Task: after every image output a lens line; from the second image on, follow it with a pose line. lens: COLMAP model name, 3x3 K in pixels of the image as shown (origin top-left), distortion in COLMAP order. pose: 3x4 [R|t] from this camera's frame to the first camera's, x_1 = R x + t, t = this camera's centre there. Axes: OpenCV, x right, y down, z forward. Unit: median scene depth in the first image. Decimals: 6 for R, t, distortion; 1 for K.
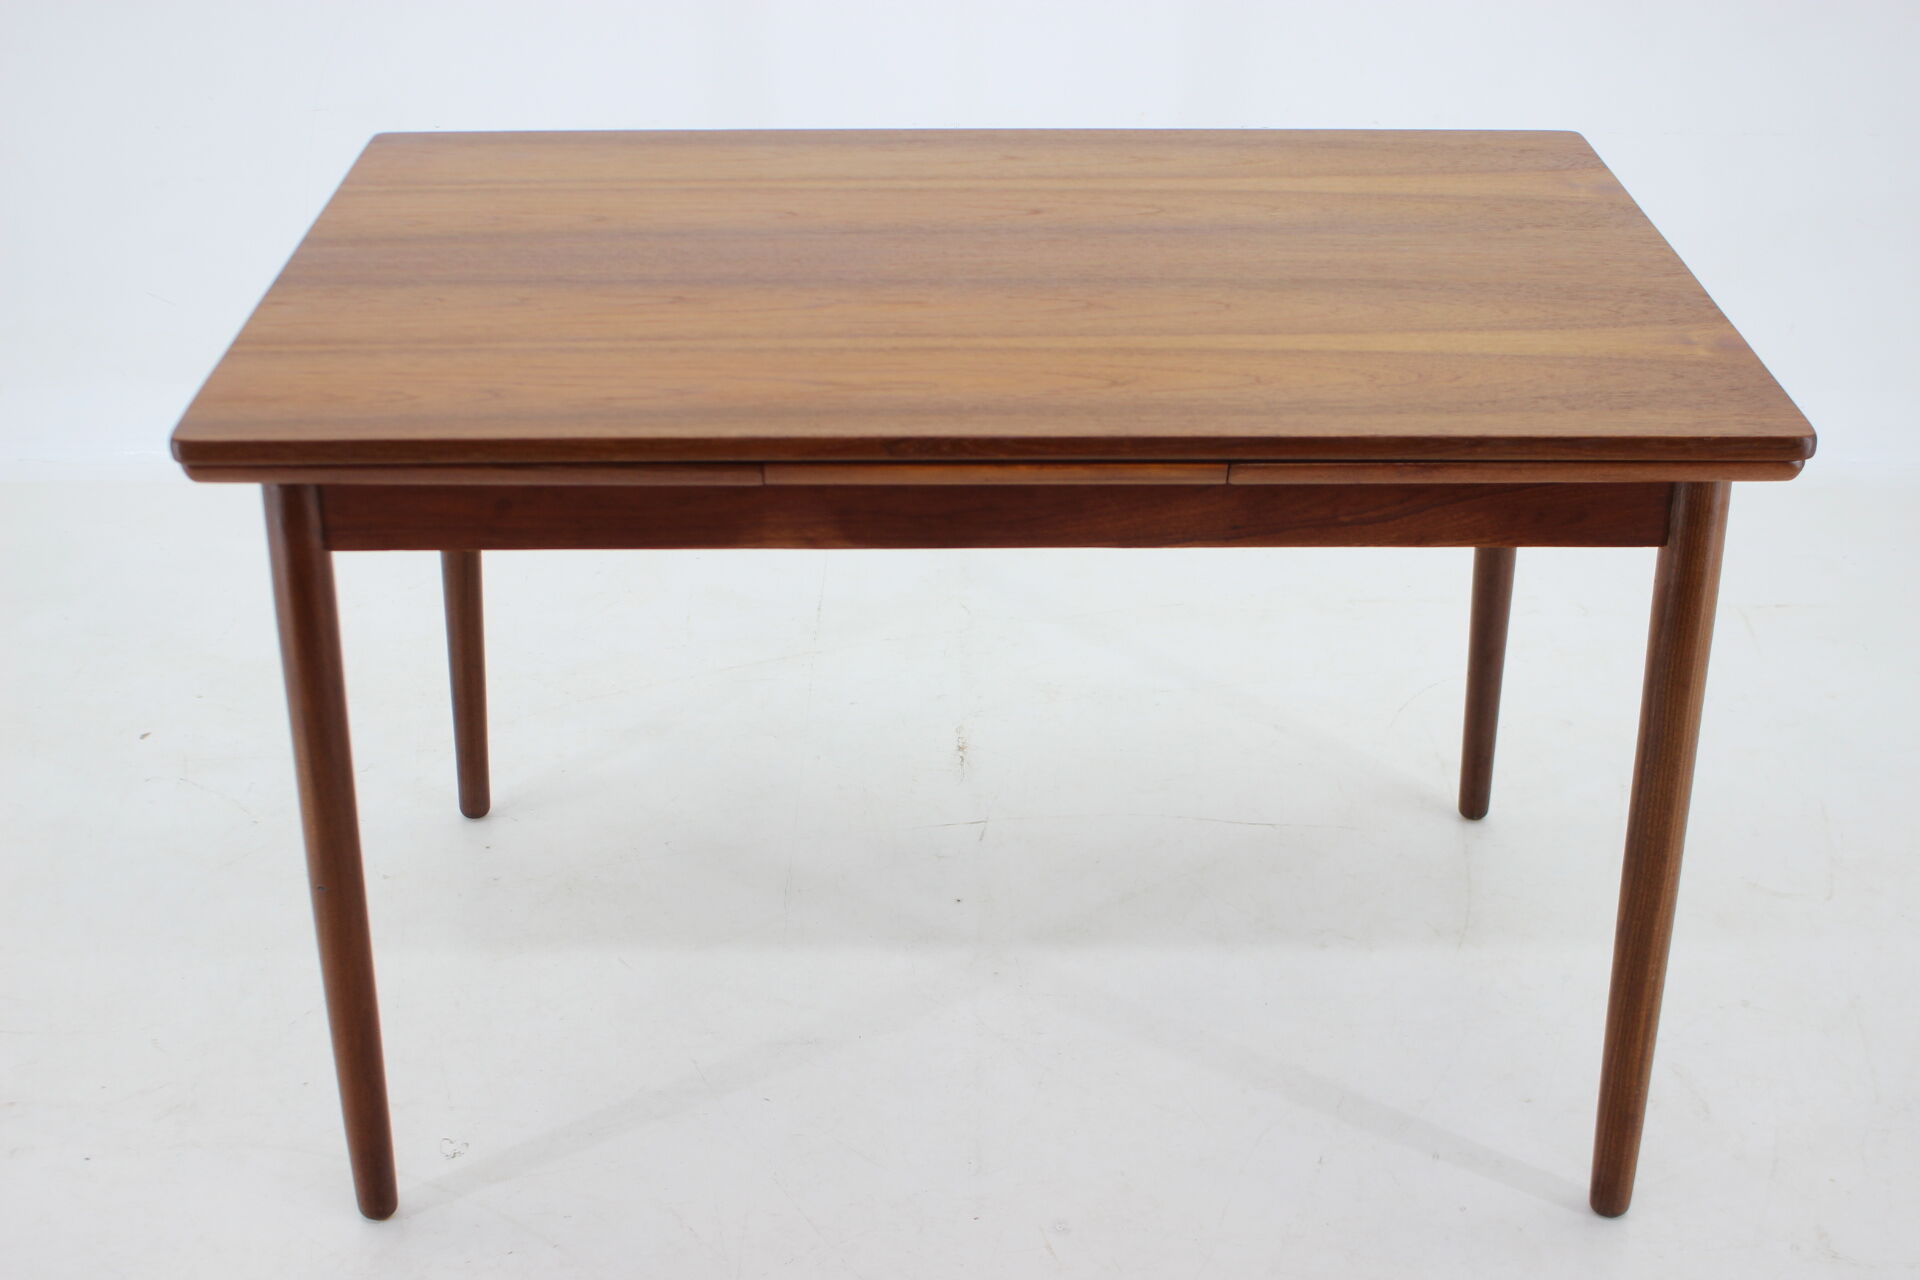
lens RADIAL K [[2584.0, 0, 961.4], [0, 2584.0, 636.8], [0, 0, 1]] dist [-0.058227, 0.000000]
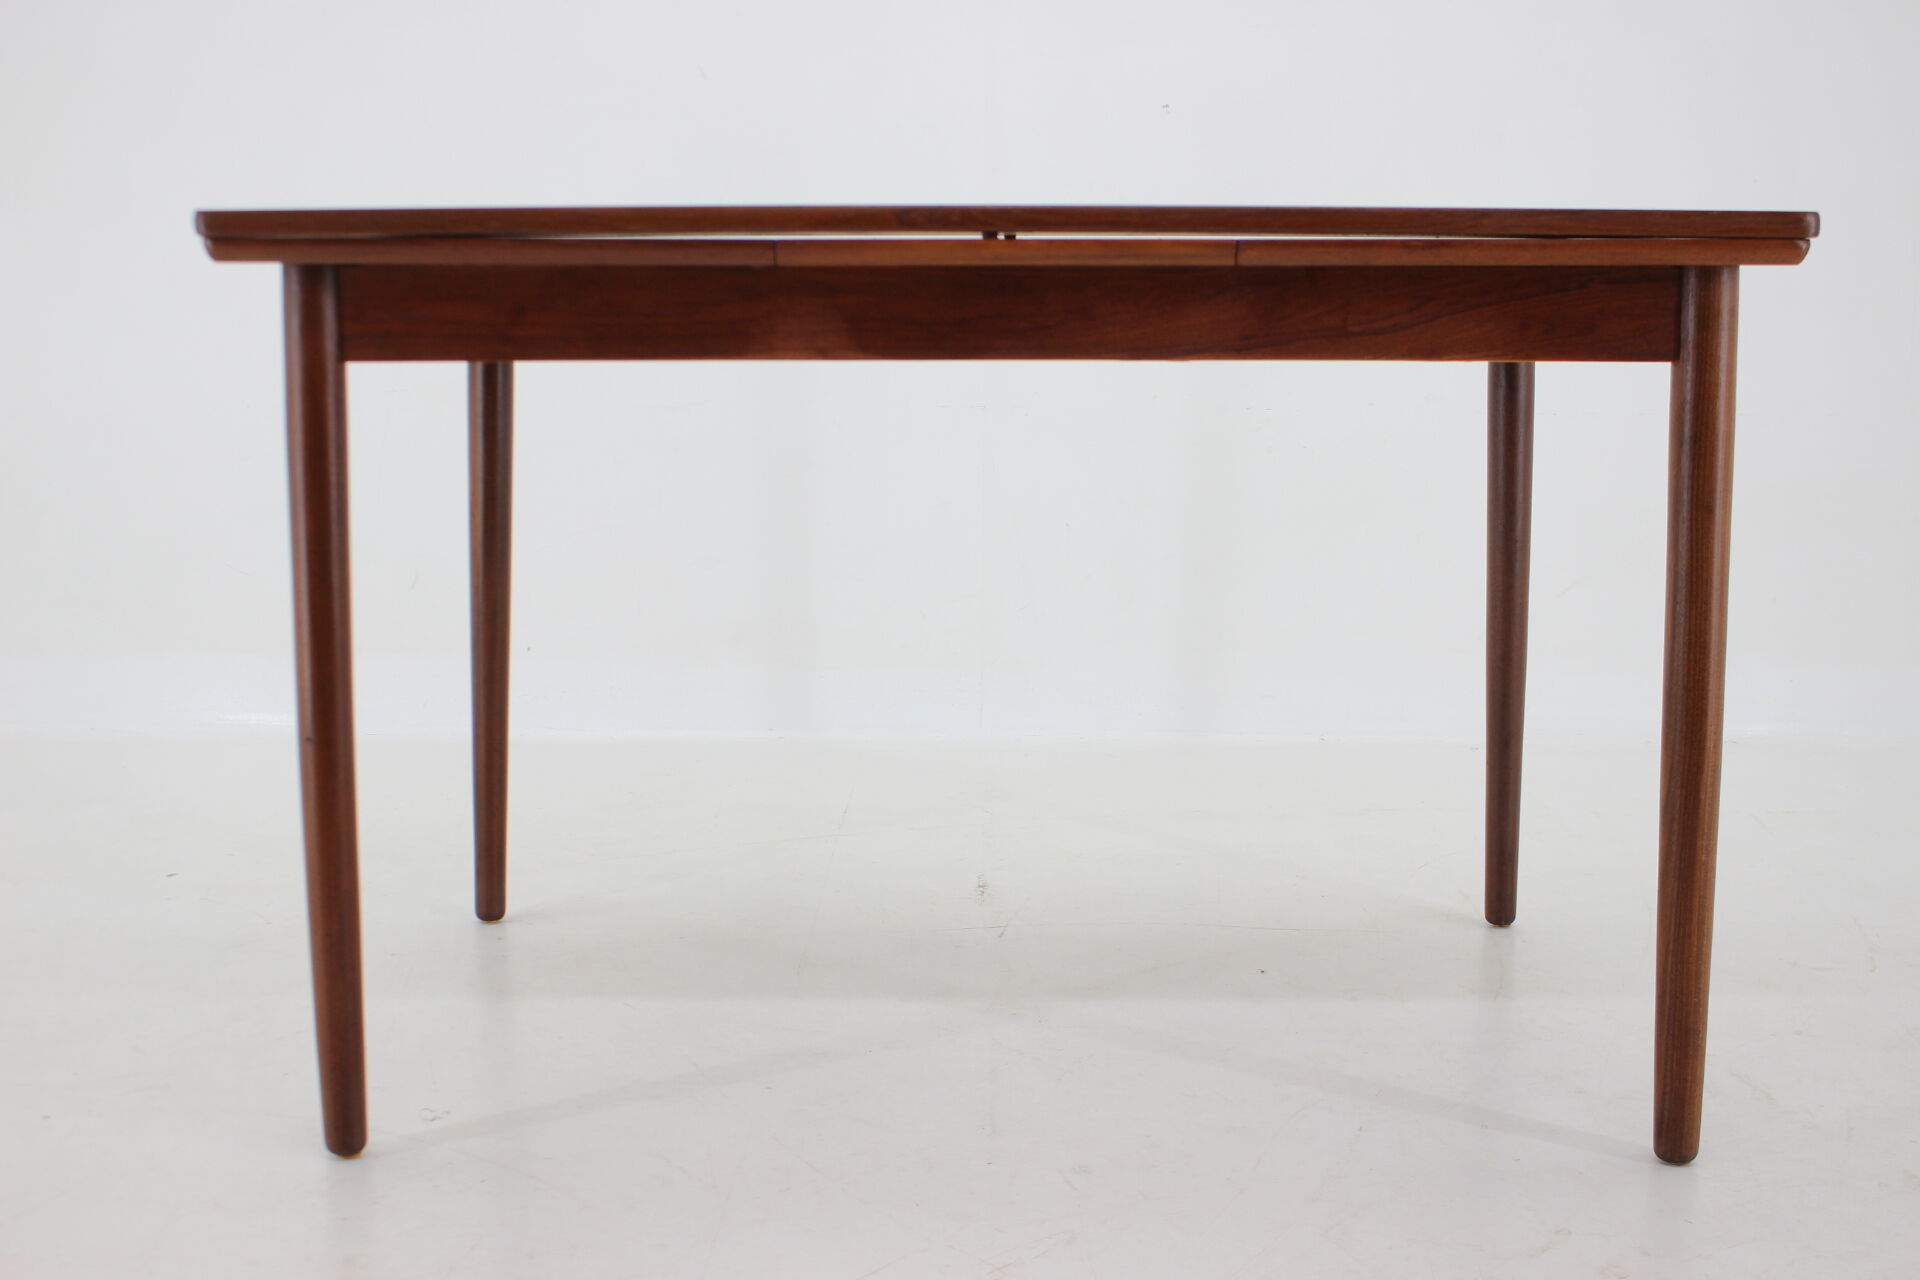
lens RADIAL K [[2335.3, 0, 966.8], [0, 2335.3, 640.9], [0, 0, 1]] dist [-0.065110, 0.000000]
pose [[0.999891, 0.000820, -0.014766, 0.010023], [-0.005181, 0.954619, -0.297786, 0.302765], [0.013851, 0.297830, 0.954519, 0.152294]]
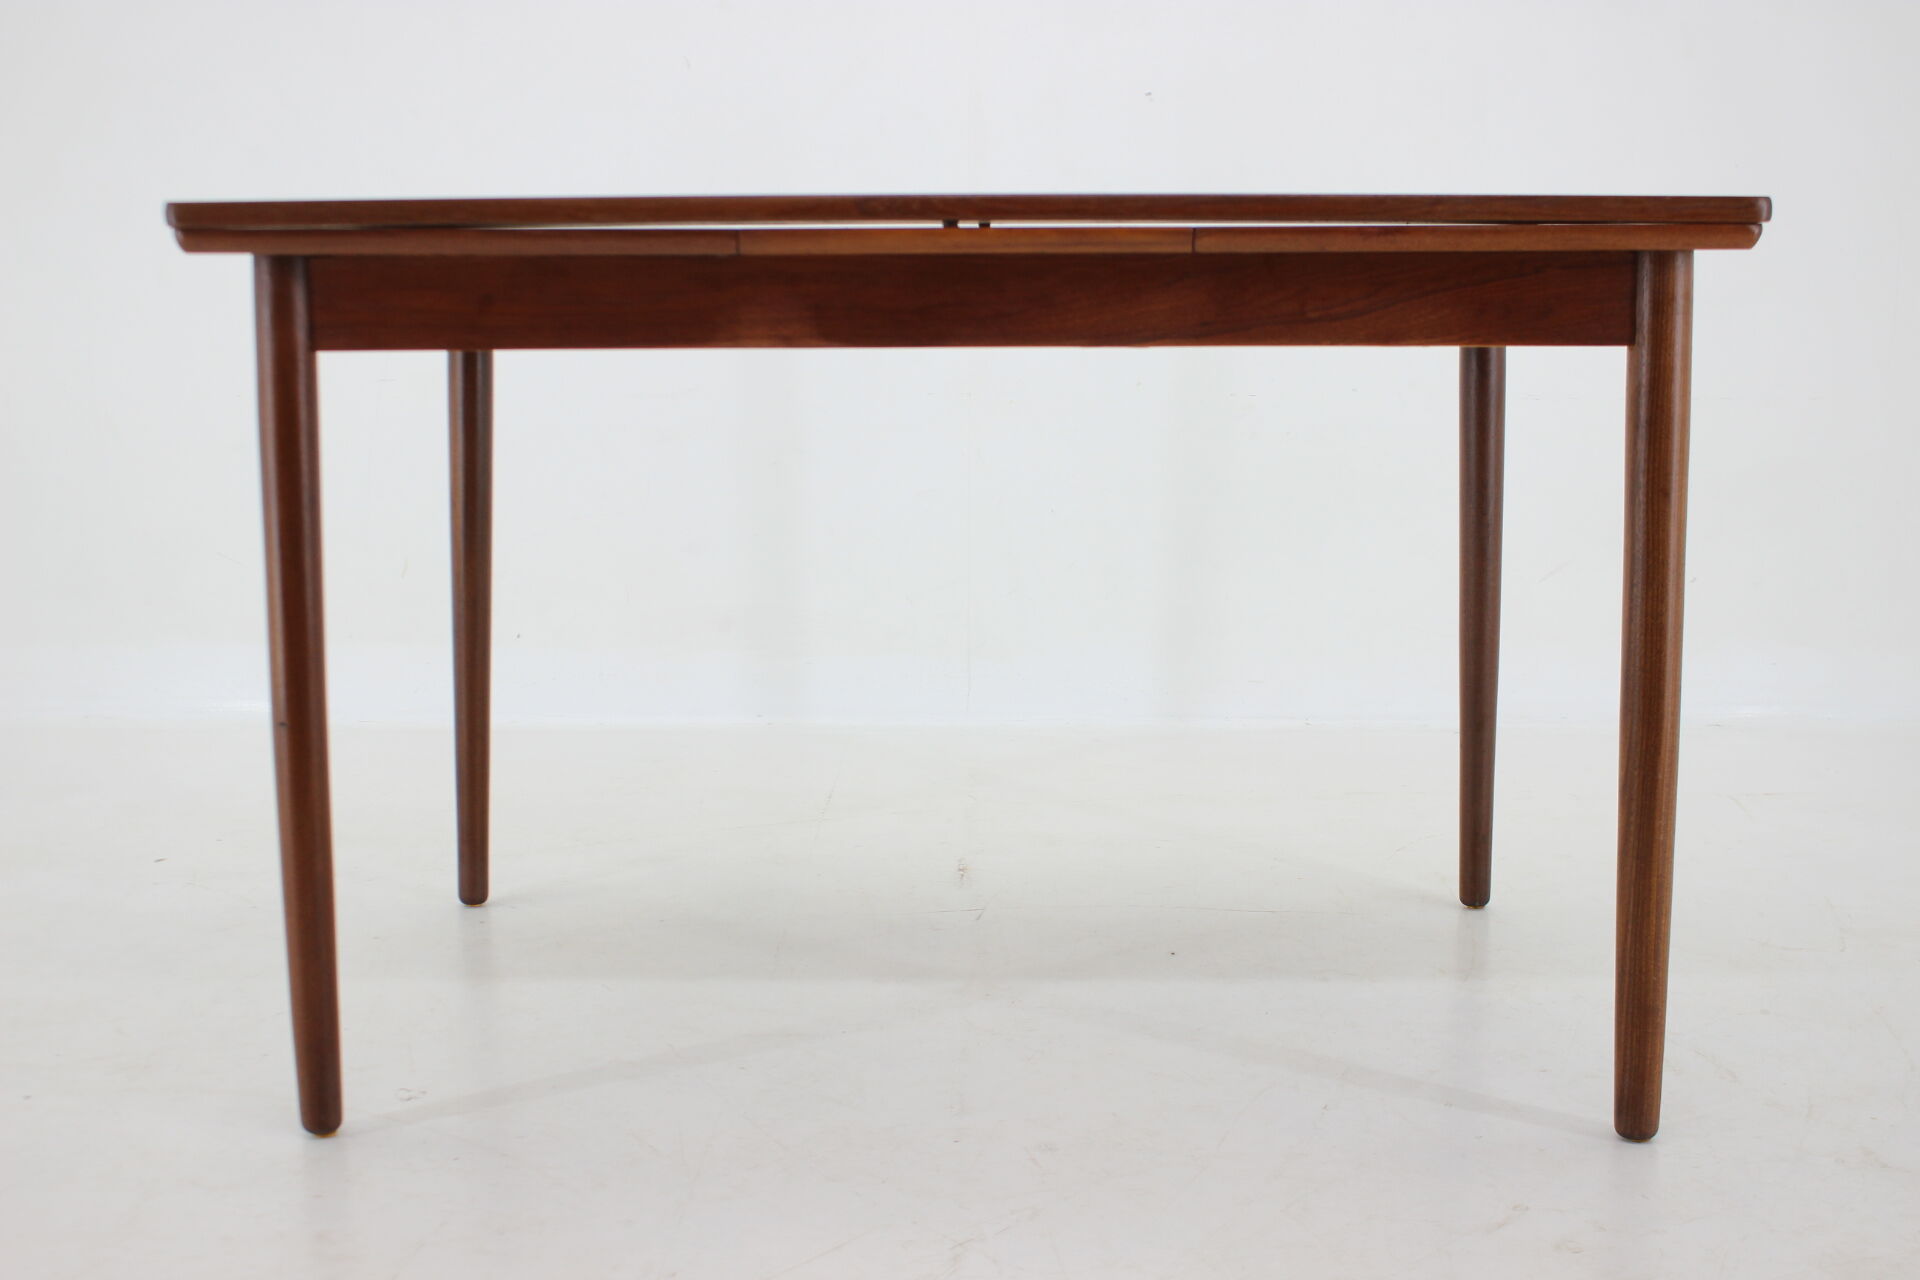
lens RADIAL K [[2335.3, 0, 964.3], [0, 2335.3, 639.6], [0, 0, 1]] dist [-0.065110, 0.000000]
pose [[0.999790, -0.002188, -0.020375, 0.026896], [-0.003888, 0.955962, -0.293463, 0.307068], [0.020120, 0.293481, 0.955753, 0.143729]]
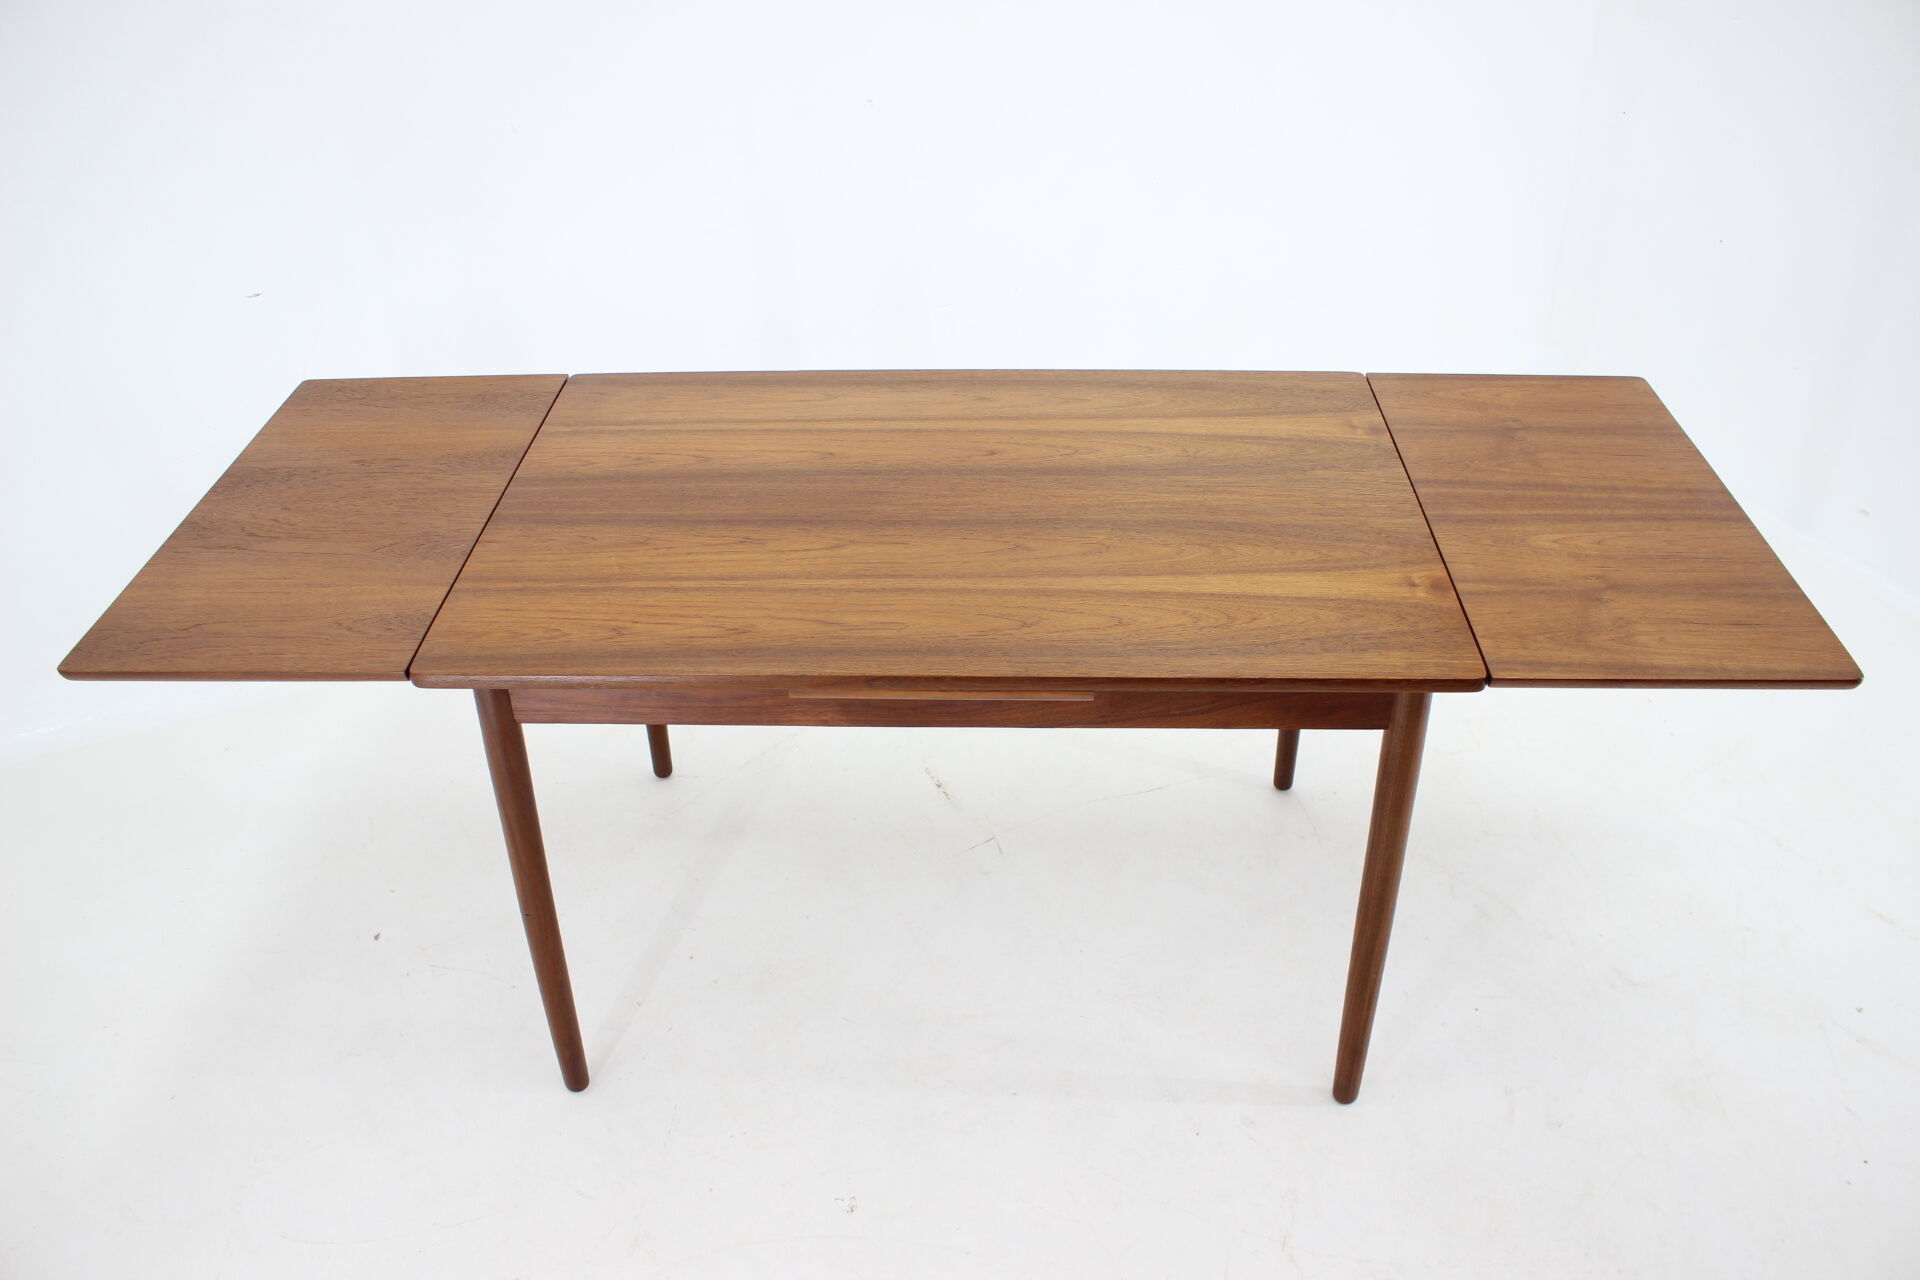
lens RADIAL K [[1573.4, 0, 954.5], [0, 1573.4, 668.3], [0, 0, 1]] dist [-0.121161, 0.040734]
pose [[0.998657, 0.009552, -0.050917, 0.058531], [-0.002230, 0.989870, 0.141959, -0.180885], [0.051757, -0.141655, 0.988562, 0.076608]]
